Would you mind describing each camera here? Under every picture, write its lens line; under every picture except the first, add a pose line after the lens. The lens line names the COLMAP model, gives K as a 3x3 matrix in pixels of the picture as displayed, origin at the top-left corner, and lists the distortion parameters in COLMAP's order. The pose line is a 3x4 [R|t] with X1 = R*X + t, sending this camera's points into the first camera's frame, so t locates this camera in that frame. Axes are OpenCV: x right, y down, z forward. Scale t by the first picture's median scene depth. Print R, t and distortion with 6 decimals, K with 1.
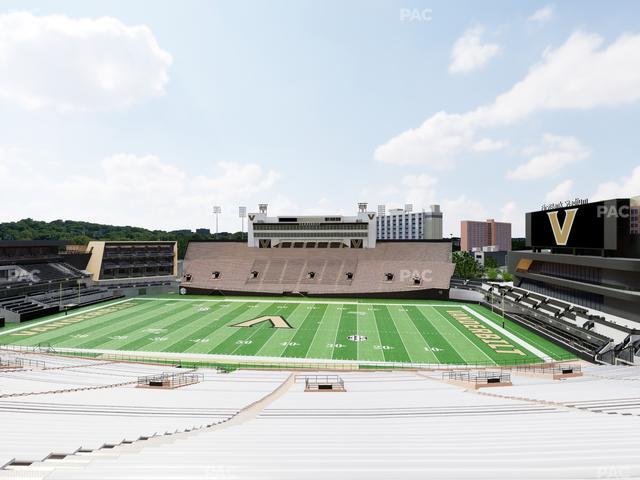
lens RADIAL K [[318.2, 0, 318.2], [0, 318.2, 237.3], [0, 0, 1]] dist [0.000570, 0.000441]
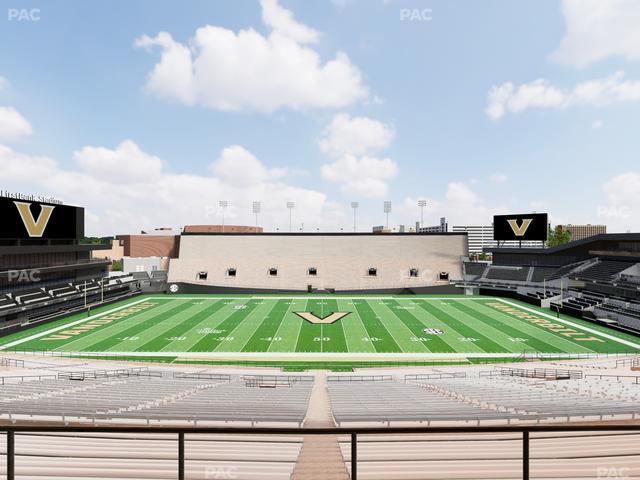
lens RADIAL K [[318.2, 0, 321.1], [0, 318.2, 245.7], [0, 0, 1]] dist [0.000570, 0.000441]
pose [[0.993132, 0.000589, 0.116994, -0.147136], [-0.004100, 0.999548, 0.029771, 0.011345], [-0.116924, -0.030046, 0.992686, 0.032886]]
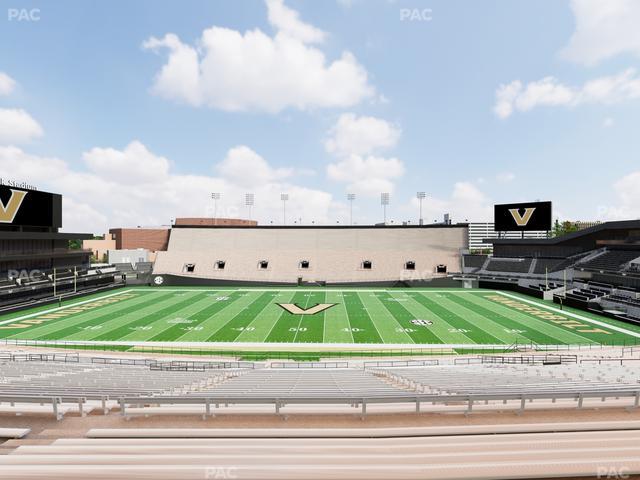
lens RADIAL K [[318.2, 0, 321.2], [0, 318.2, 245.3], [0, 0, 1]] dist [0.000570, 0.000441]
pose [[0.995151, 0.000892, 0.098358, -0.108998], [-0.003696, 0.999592, 0.028334, 0.033241], [-0.098293, -0.028560, 0.994748, 0.061393]]
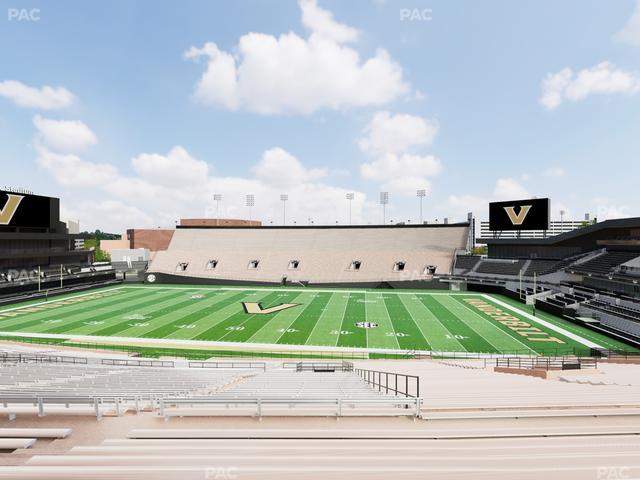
lens RADIAL K [[318.2, 0, 321.9], [0, 318.2, 245.4], [0, 0, 1]] dist [0.000570, 0.000441]
pose [[0.999972, 0.002702, -0.007008, 0.003759], [-0.002498, 0.999575, 0.029058, 0.032744], [0.007084, -0.029040, 0.999553, 0.058331]]
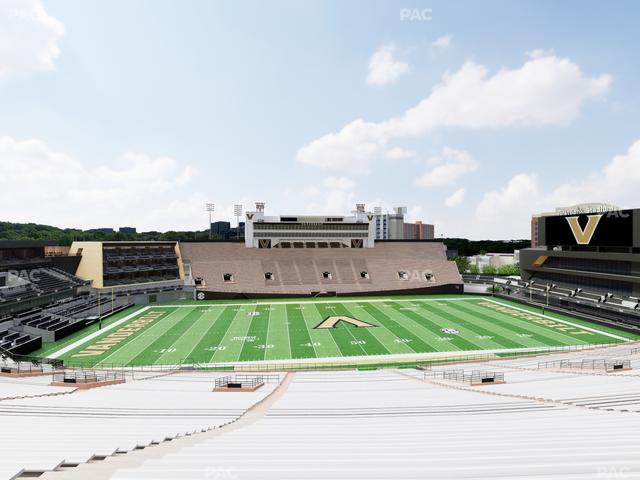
lens RADIAL K [[318.2, 0, 317.6], [0, 318.2, 237.5], [0, 0, 1]] dist [0.000570, 0.000441]
pose [[0.970957, 0.001642, 0.239249, -0.253825], [-0.001946, 0.999998, 0.001032, -0.000172], [-0.239246, -0.001468, 0.970958, 0.026290]]
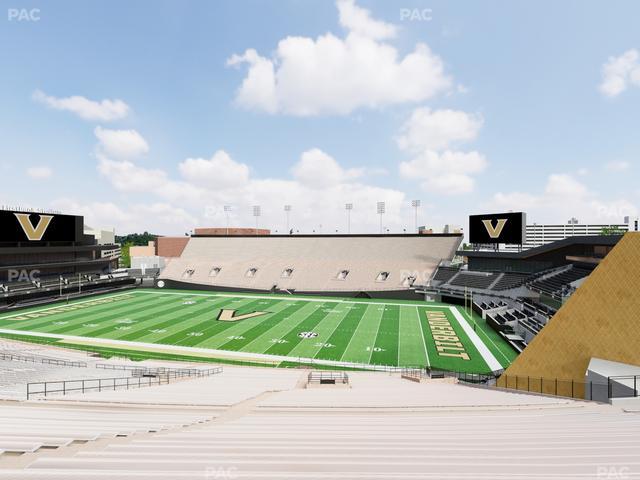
lens RADIAL K [[318.2, 0, 322.8], [0, 318.2, 246.3], [0, 0, 1]] dist [0.000570, 0.000441]
pose [[0.992359, 0.005468, -0.123266, 0.129675], [-0.001431, 0.999460, 0.032815, 0.004186], [0.123379, -0.032388, 0.991831, 0.014492]]
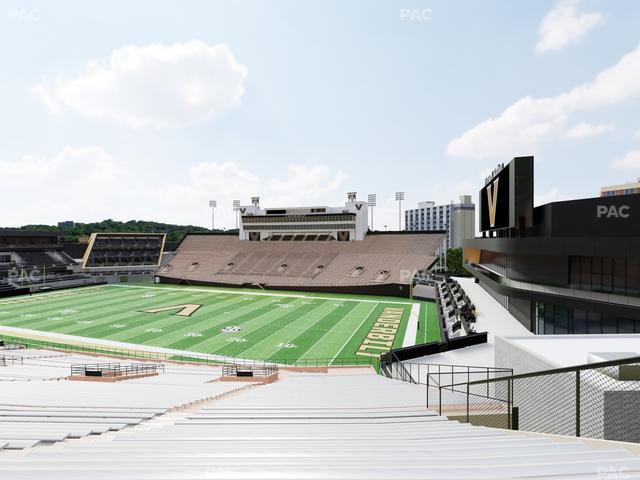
lens RADIAL K [[318.2, 0, 318.3], [0, 318.2, 237.1], [0, 0, 1]] dist [0.000570, 0.000441]
pose [[0.977791, -0.001378, -0.209577, 0.247741], [0.001321, 0.999999, -0.000413, 0.024158], [0.209577, 0.000127, 0.977792, 0.071765]]
